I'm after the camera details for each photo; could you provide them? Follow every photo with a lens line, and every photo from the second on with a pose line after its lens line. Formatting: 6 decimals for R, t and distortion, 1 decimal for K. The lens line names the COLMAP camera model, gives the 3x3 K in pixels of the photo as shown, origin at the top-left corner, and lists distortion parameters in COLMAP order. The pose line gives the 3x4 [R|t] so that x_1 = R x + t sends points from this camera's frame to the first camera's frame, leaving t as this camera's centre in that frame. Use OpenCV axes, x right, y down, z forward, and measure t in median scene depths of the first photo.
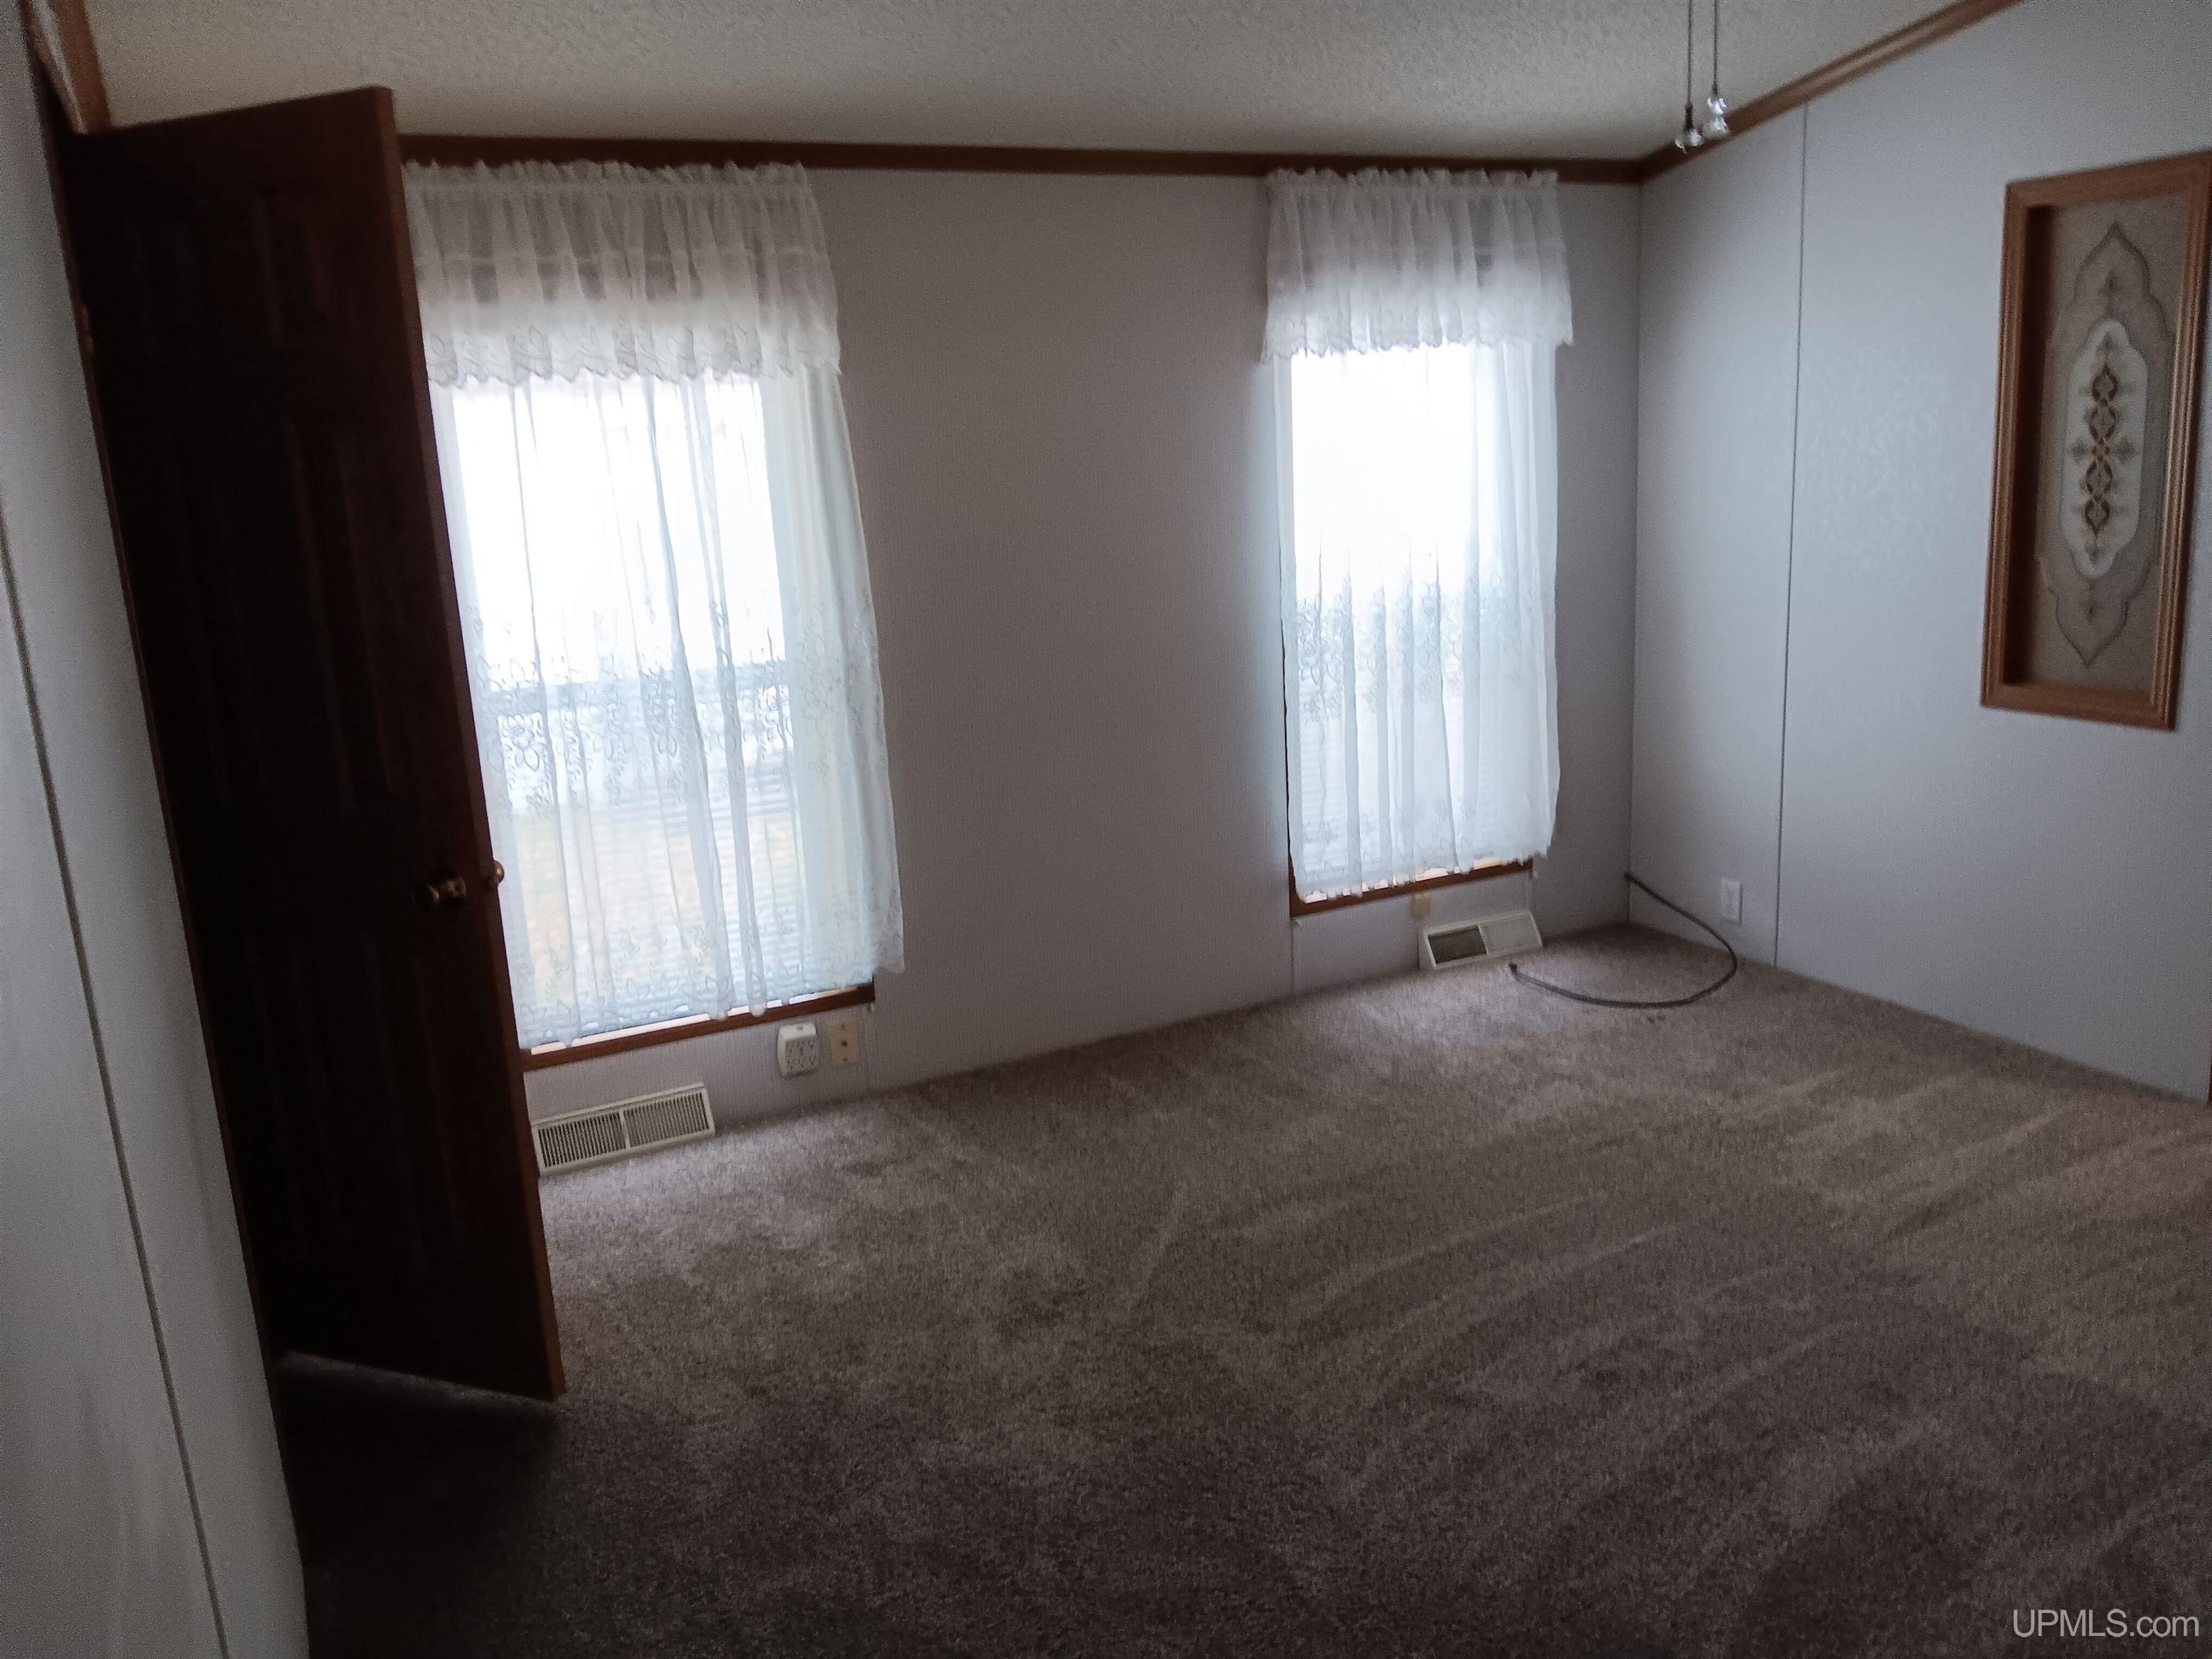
lens RADIAL K [[1731.5, 0, 1088.8], [0, 1731.5, 830.4], [0, 0, 1]] dist [0.082922, -0.170103]
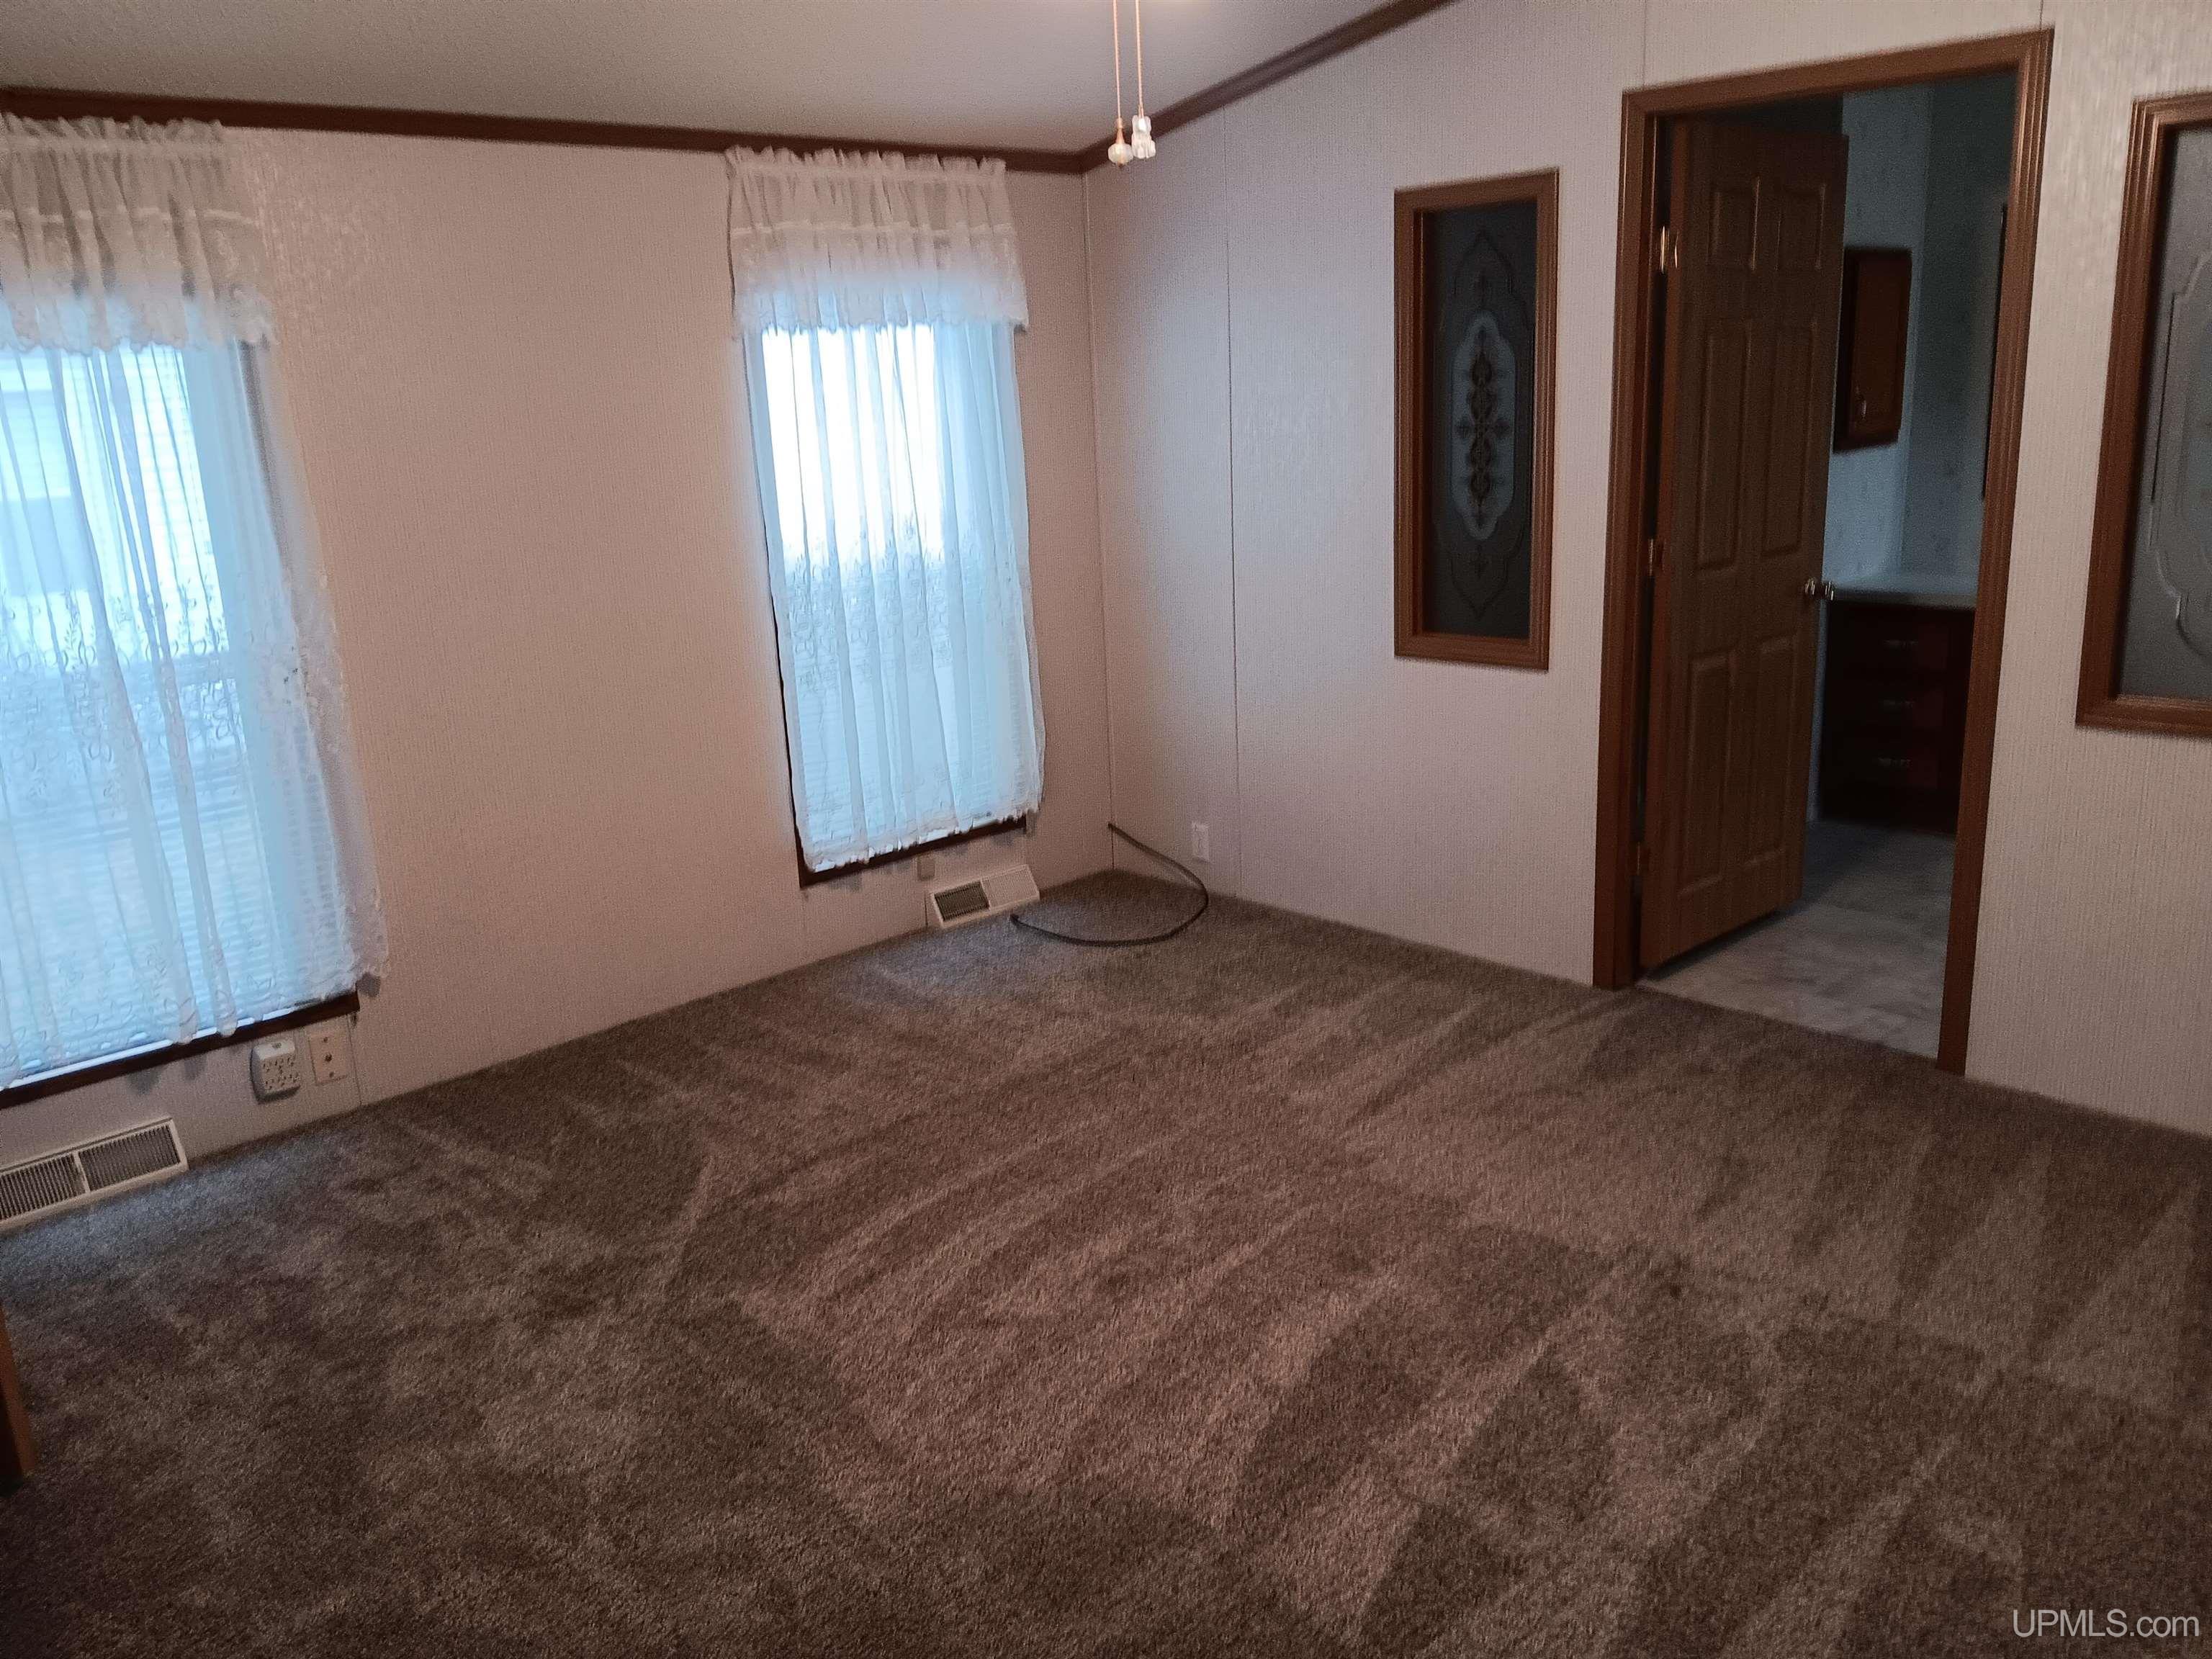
lens RADIAL K [[1731.5, 0, 1088.8], [0, 1731.5, 830.4], [0, 0, 1]] dist [0.082922, -0.170103]
pose [[0.957125, -0.065611, 0.282147, -0.008457], [0.060723, 0.997815, 0.026042, 0.000580], [-0.283239, -0.007793, 0.959018, -0.031510]]
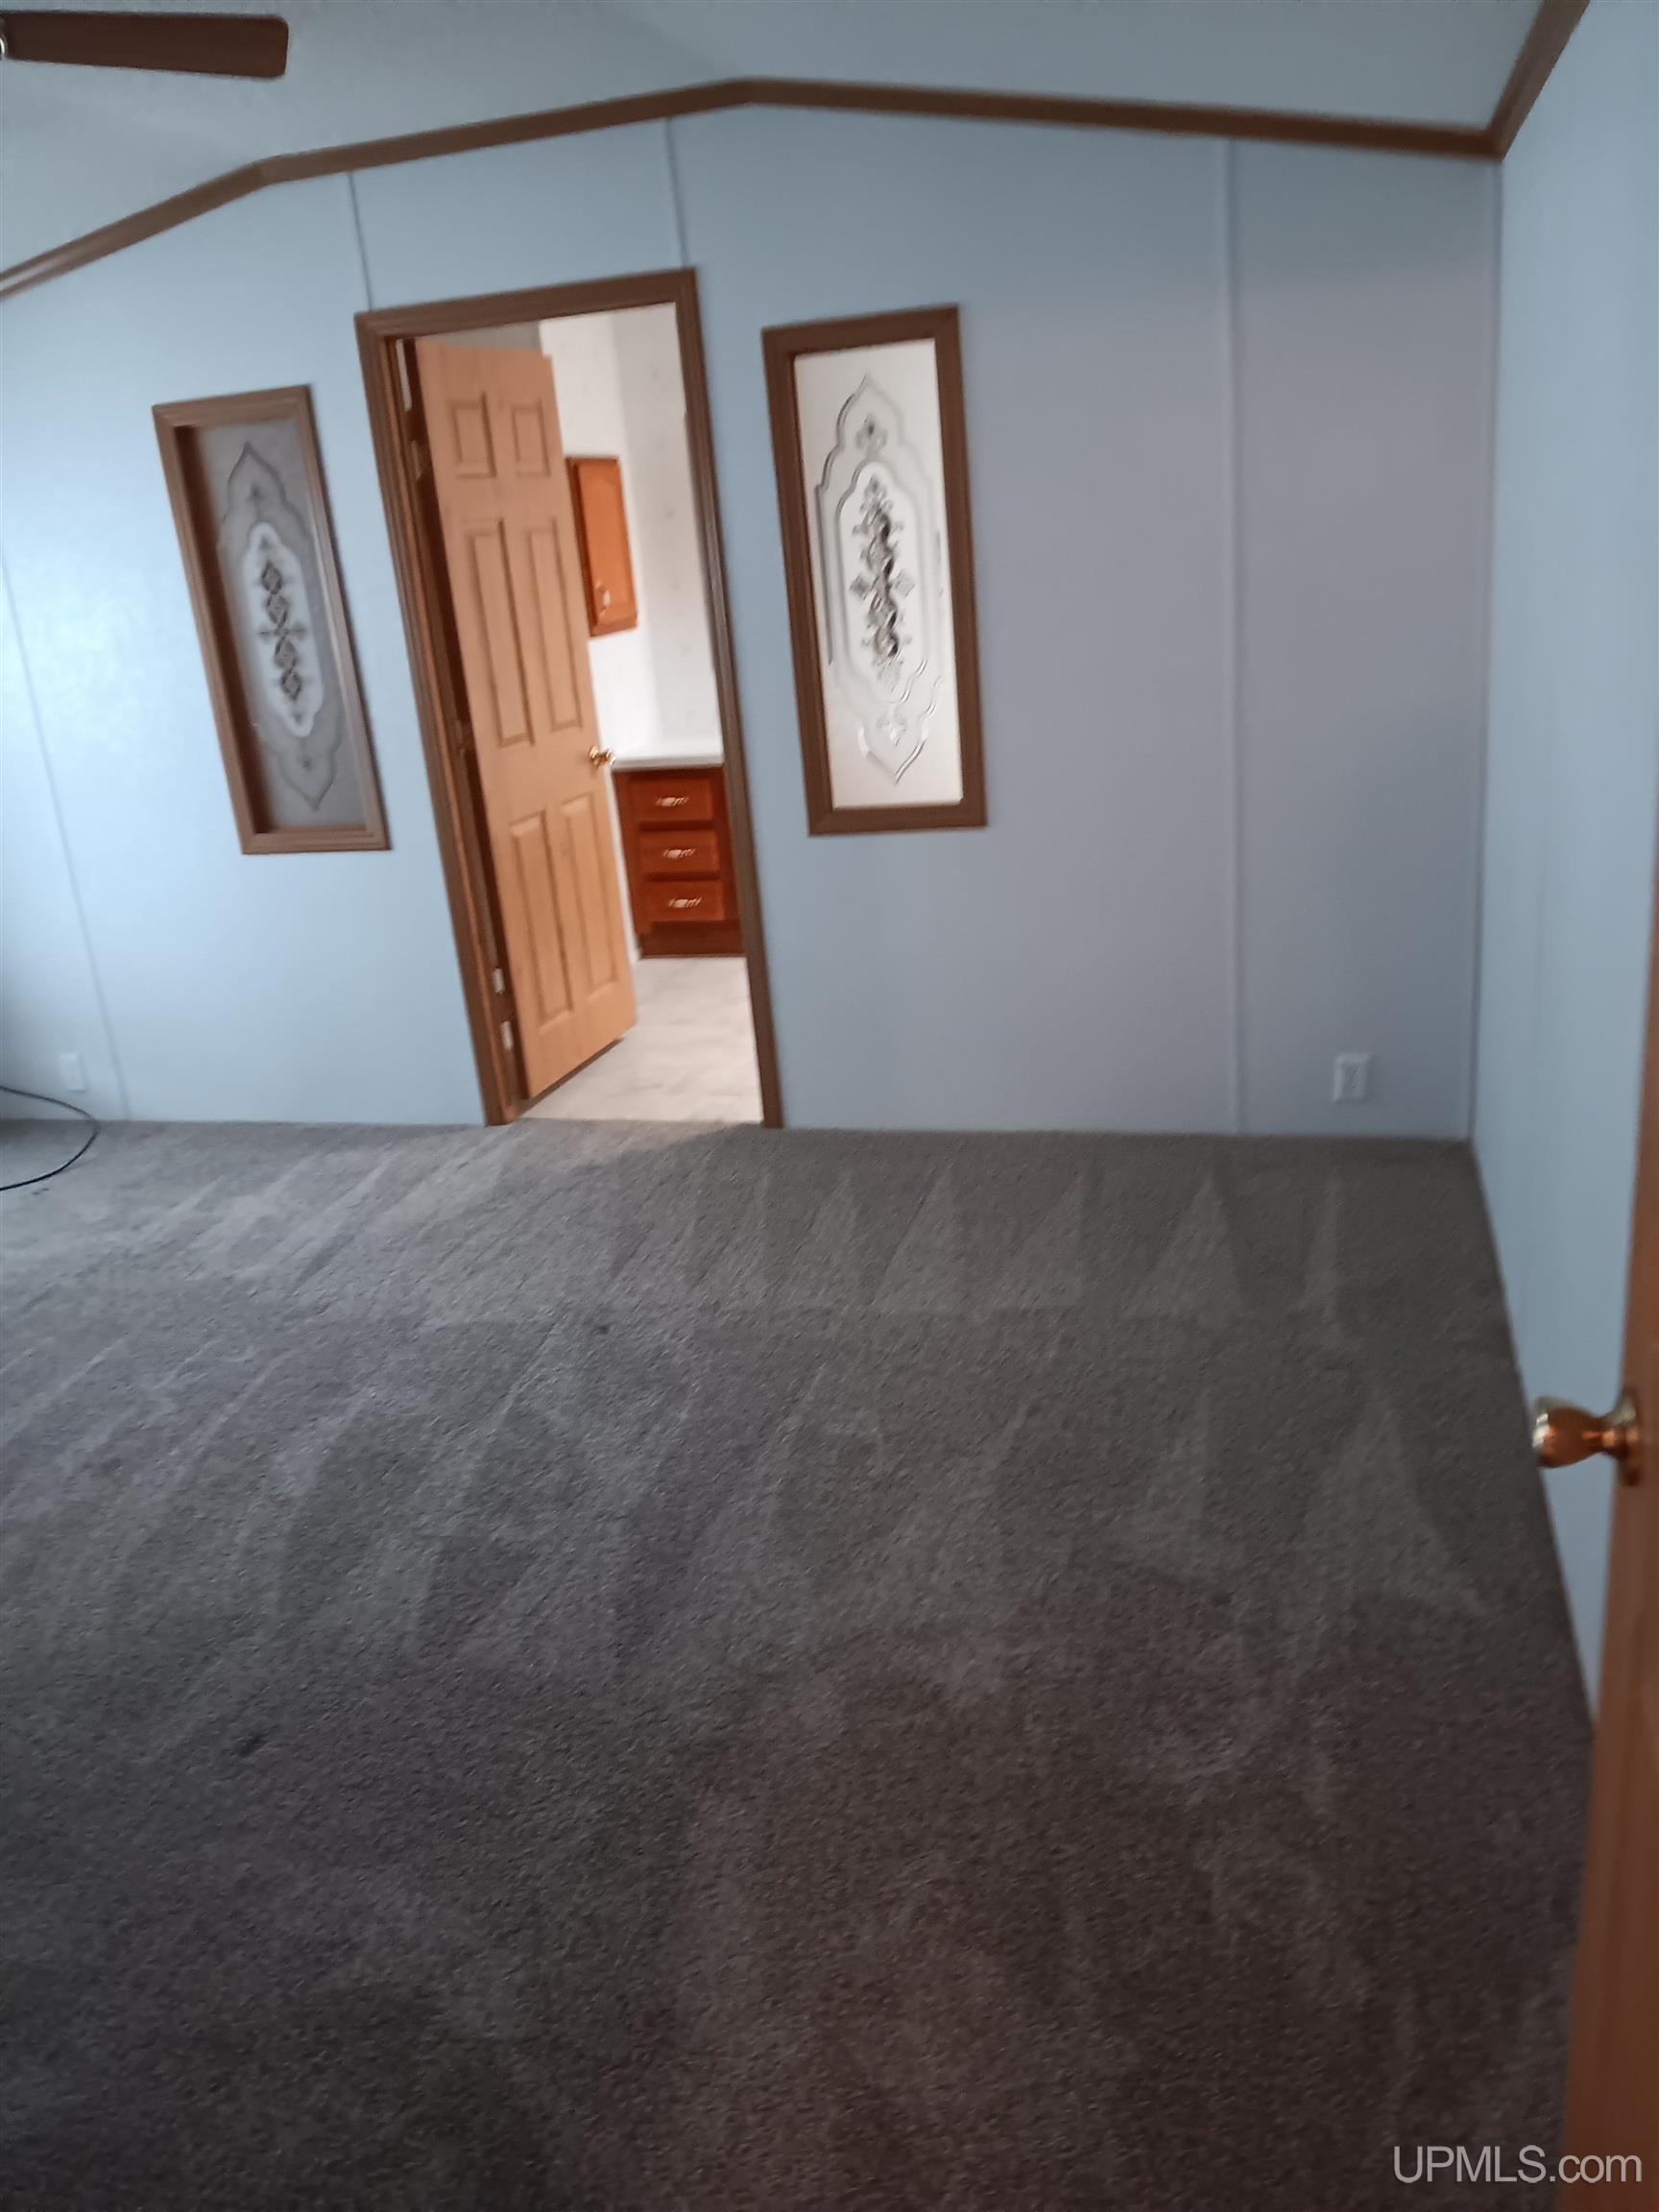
lens RADIAL K [[1731.5, 0, 845.0], [0, 1731.5, 1097.3], [0, 0, 1]] dist [0.082922, -0.170103]
pose [[0.671021, -0.243804, 0.700208, -0.095257], [0.219040, 0.967424, 0.126936, 0.029655], [-0.708345, 0.068197, 0.702564, -0.124401]]
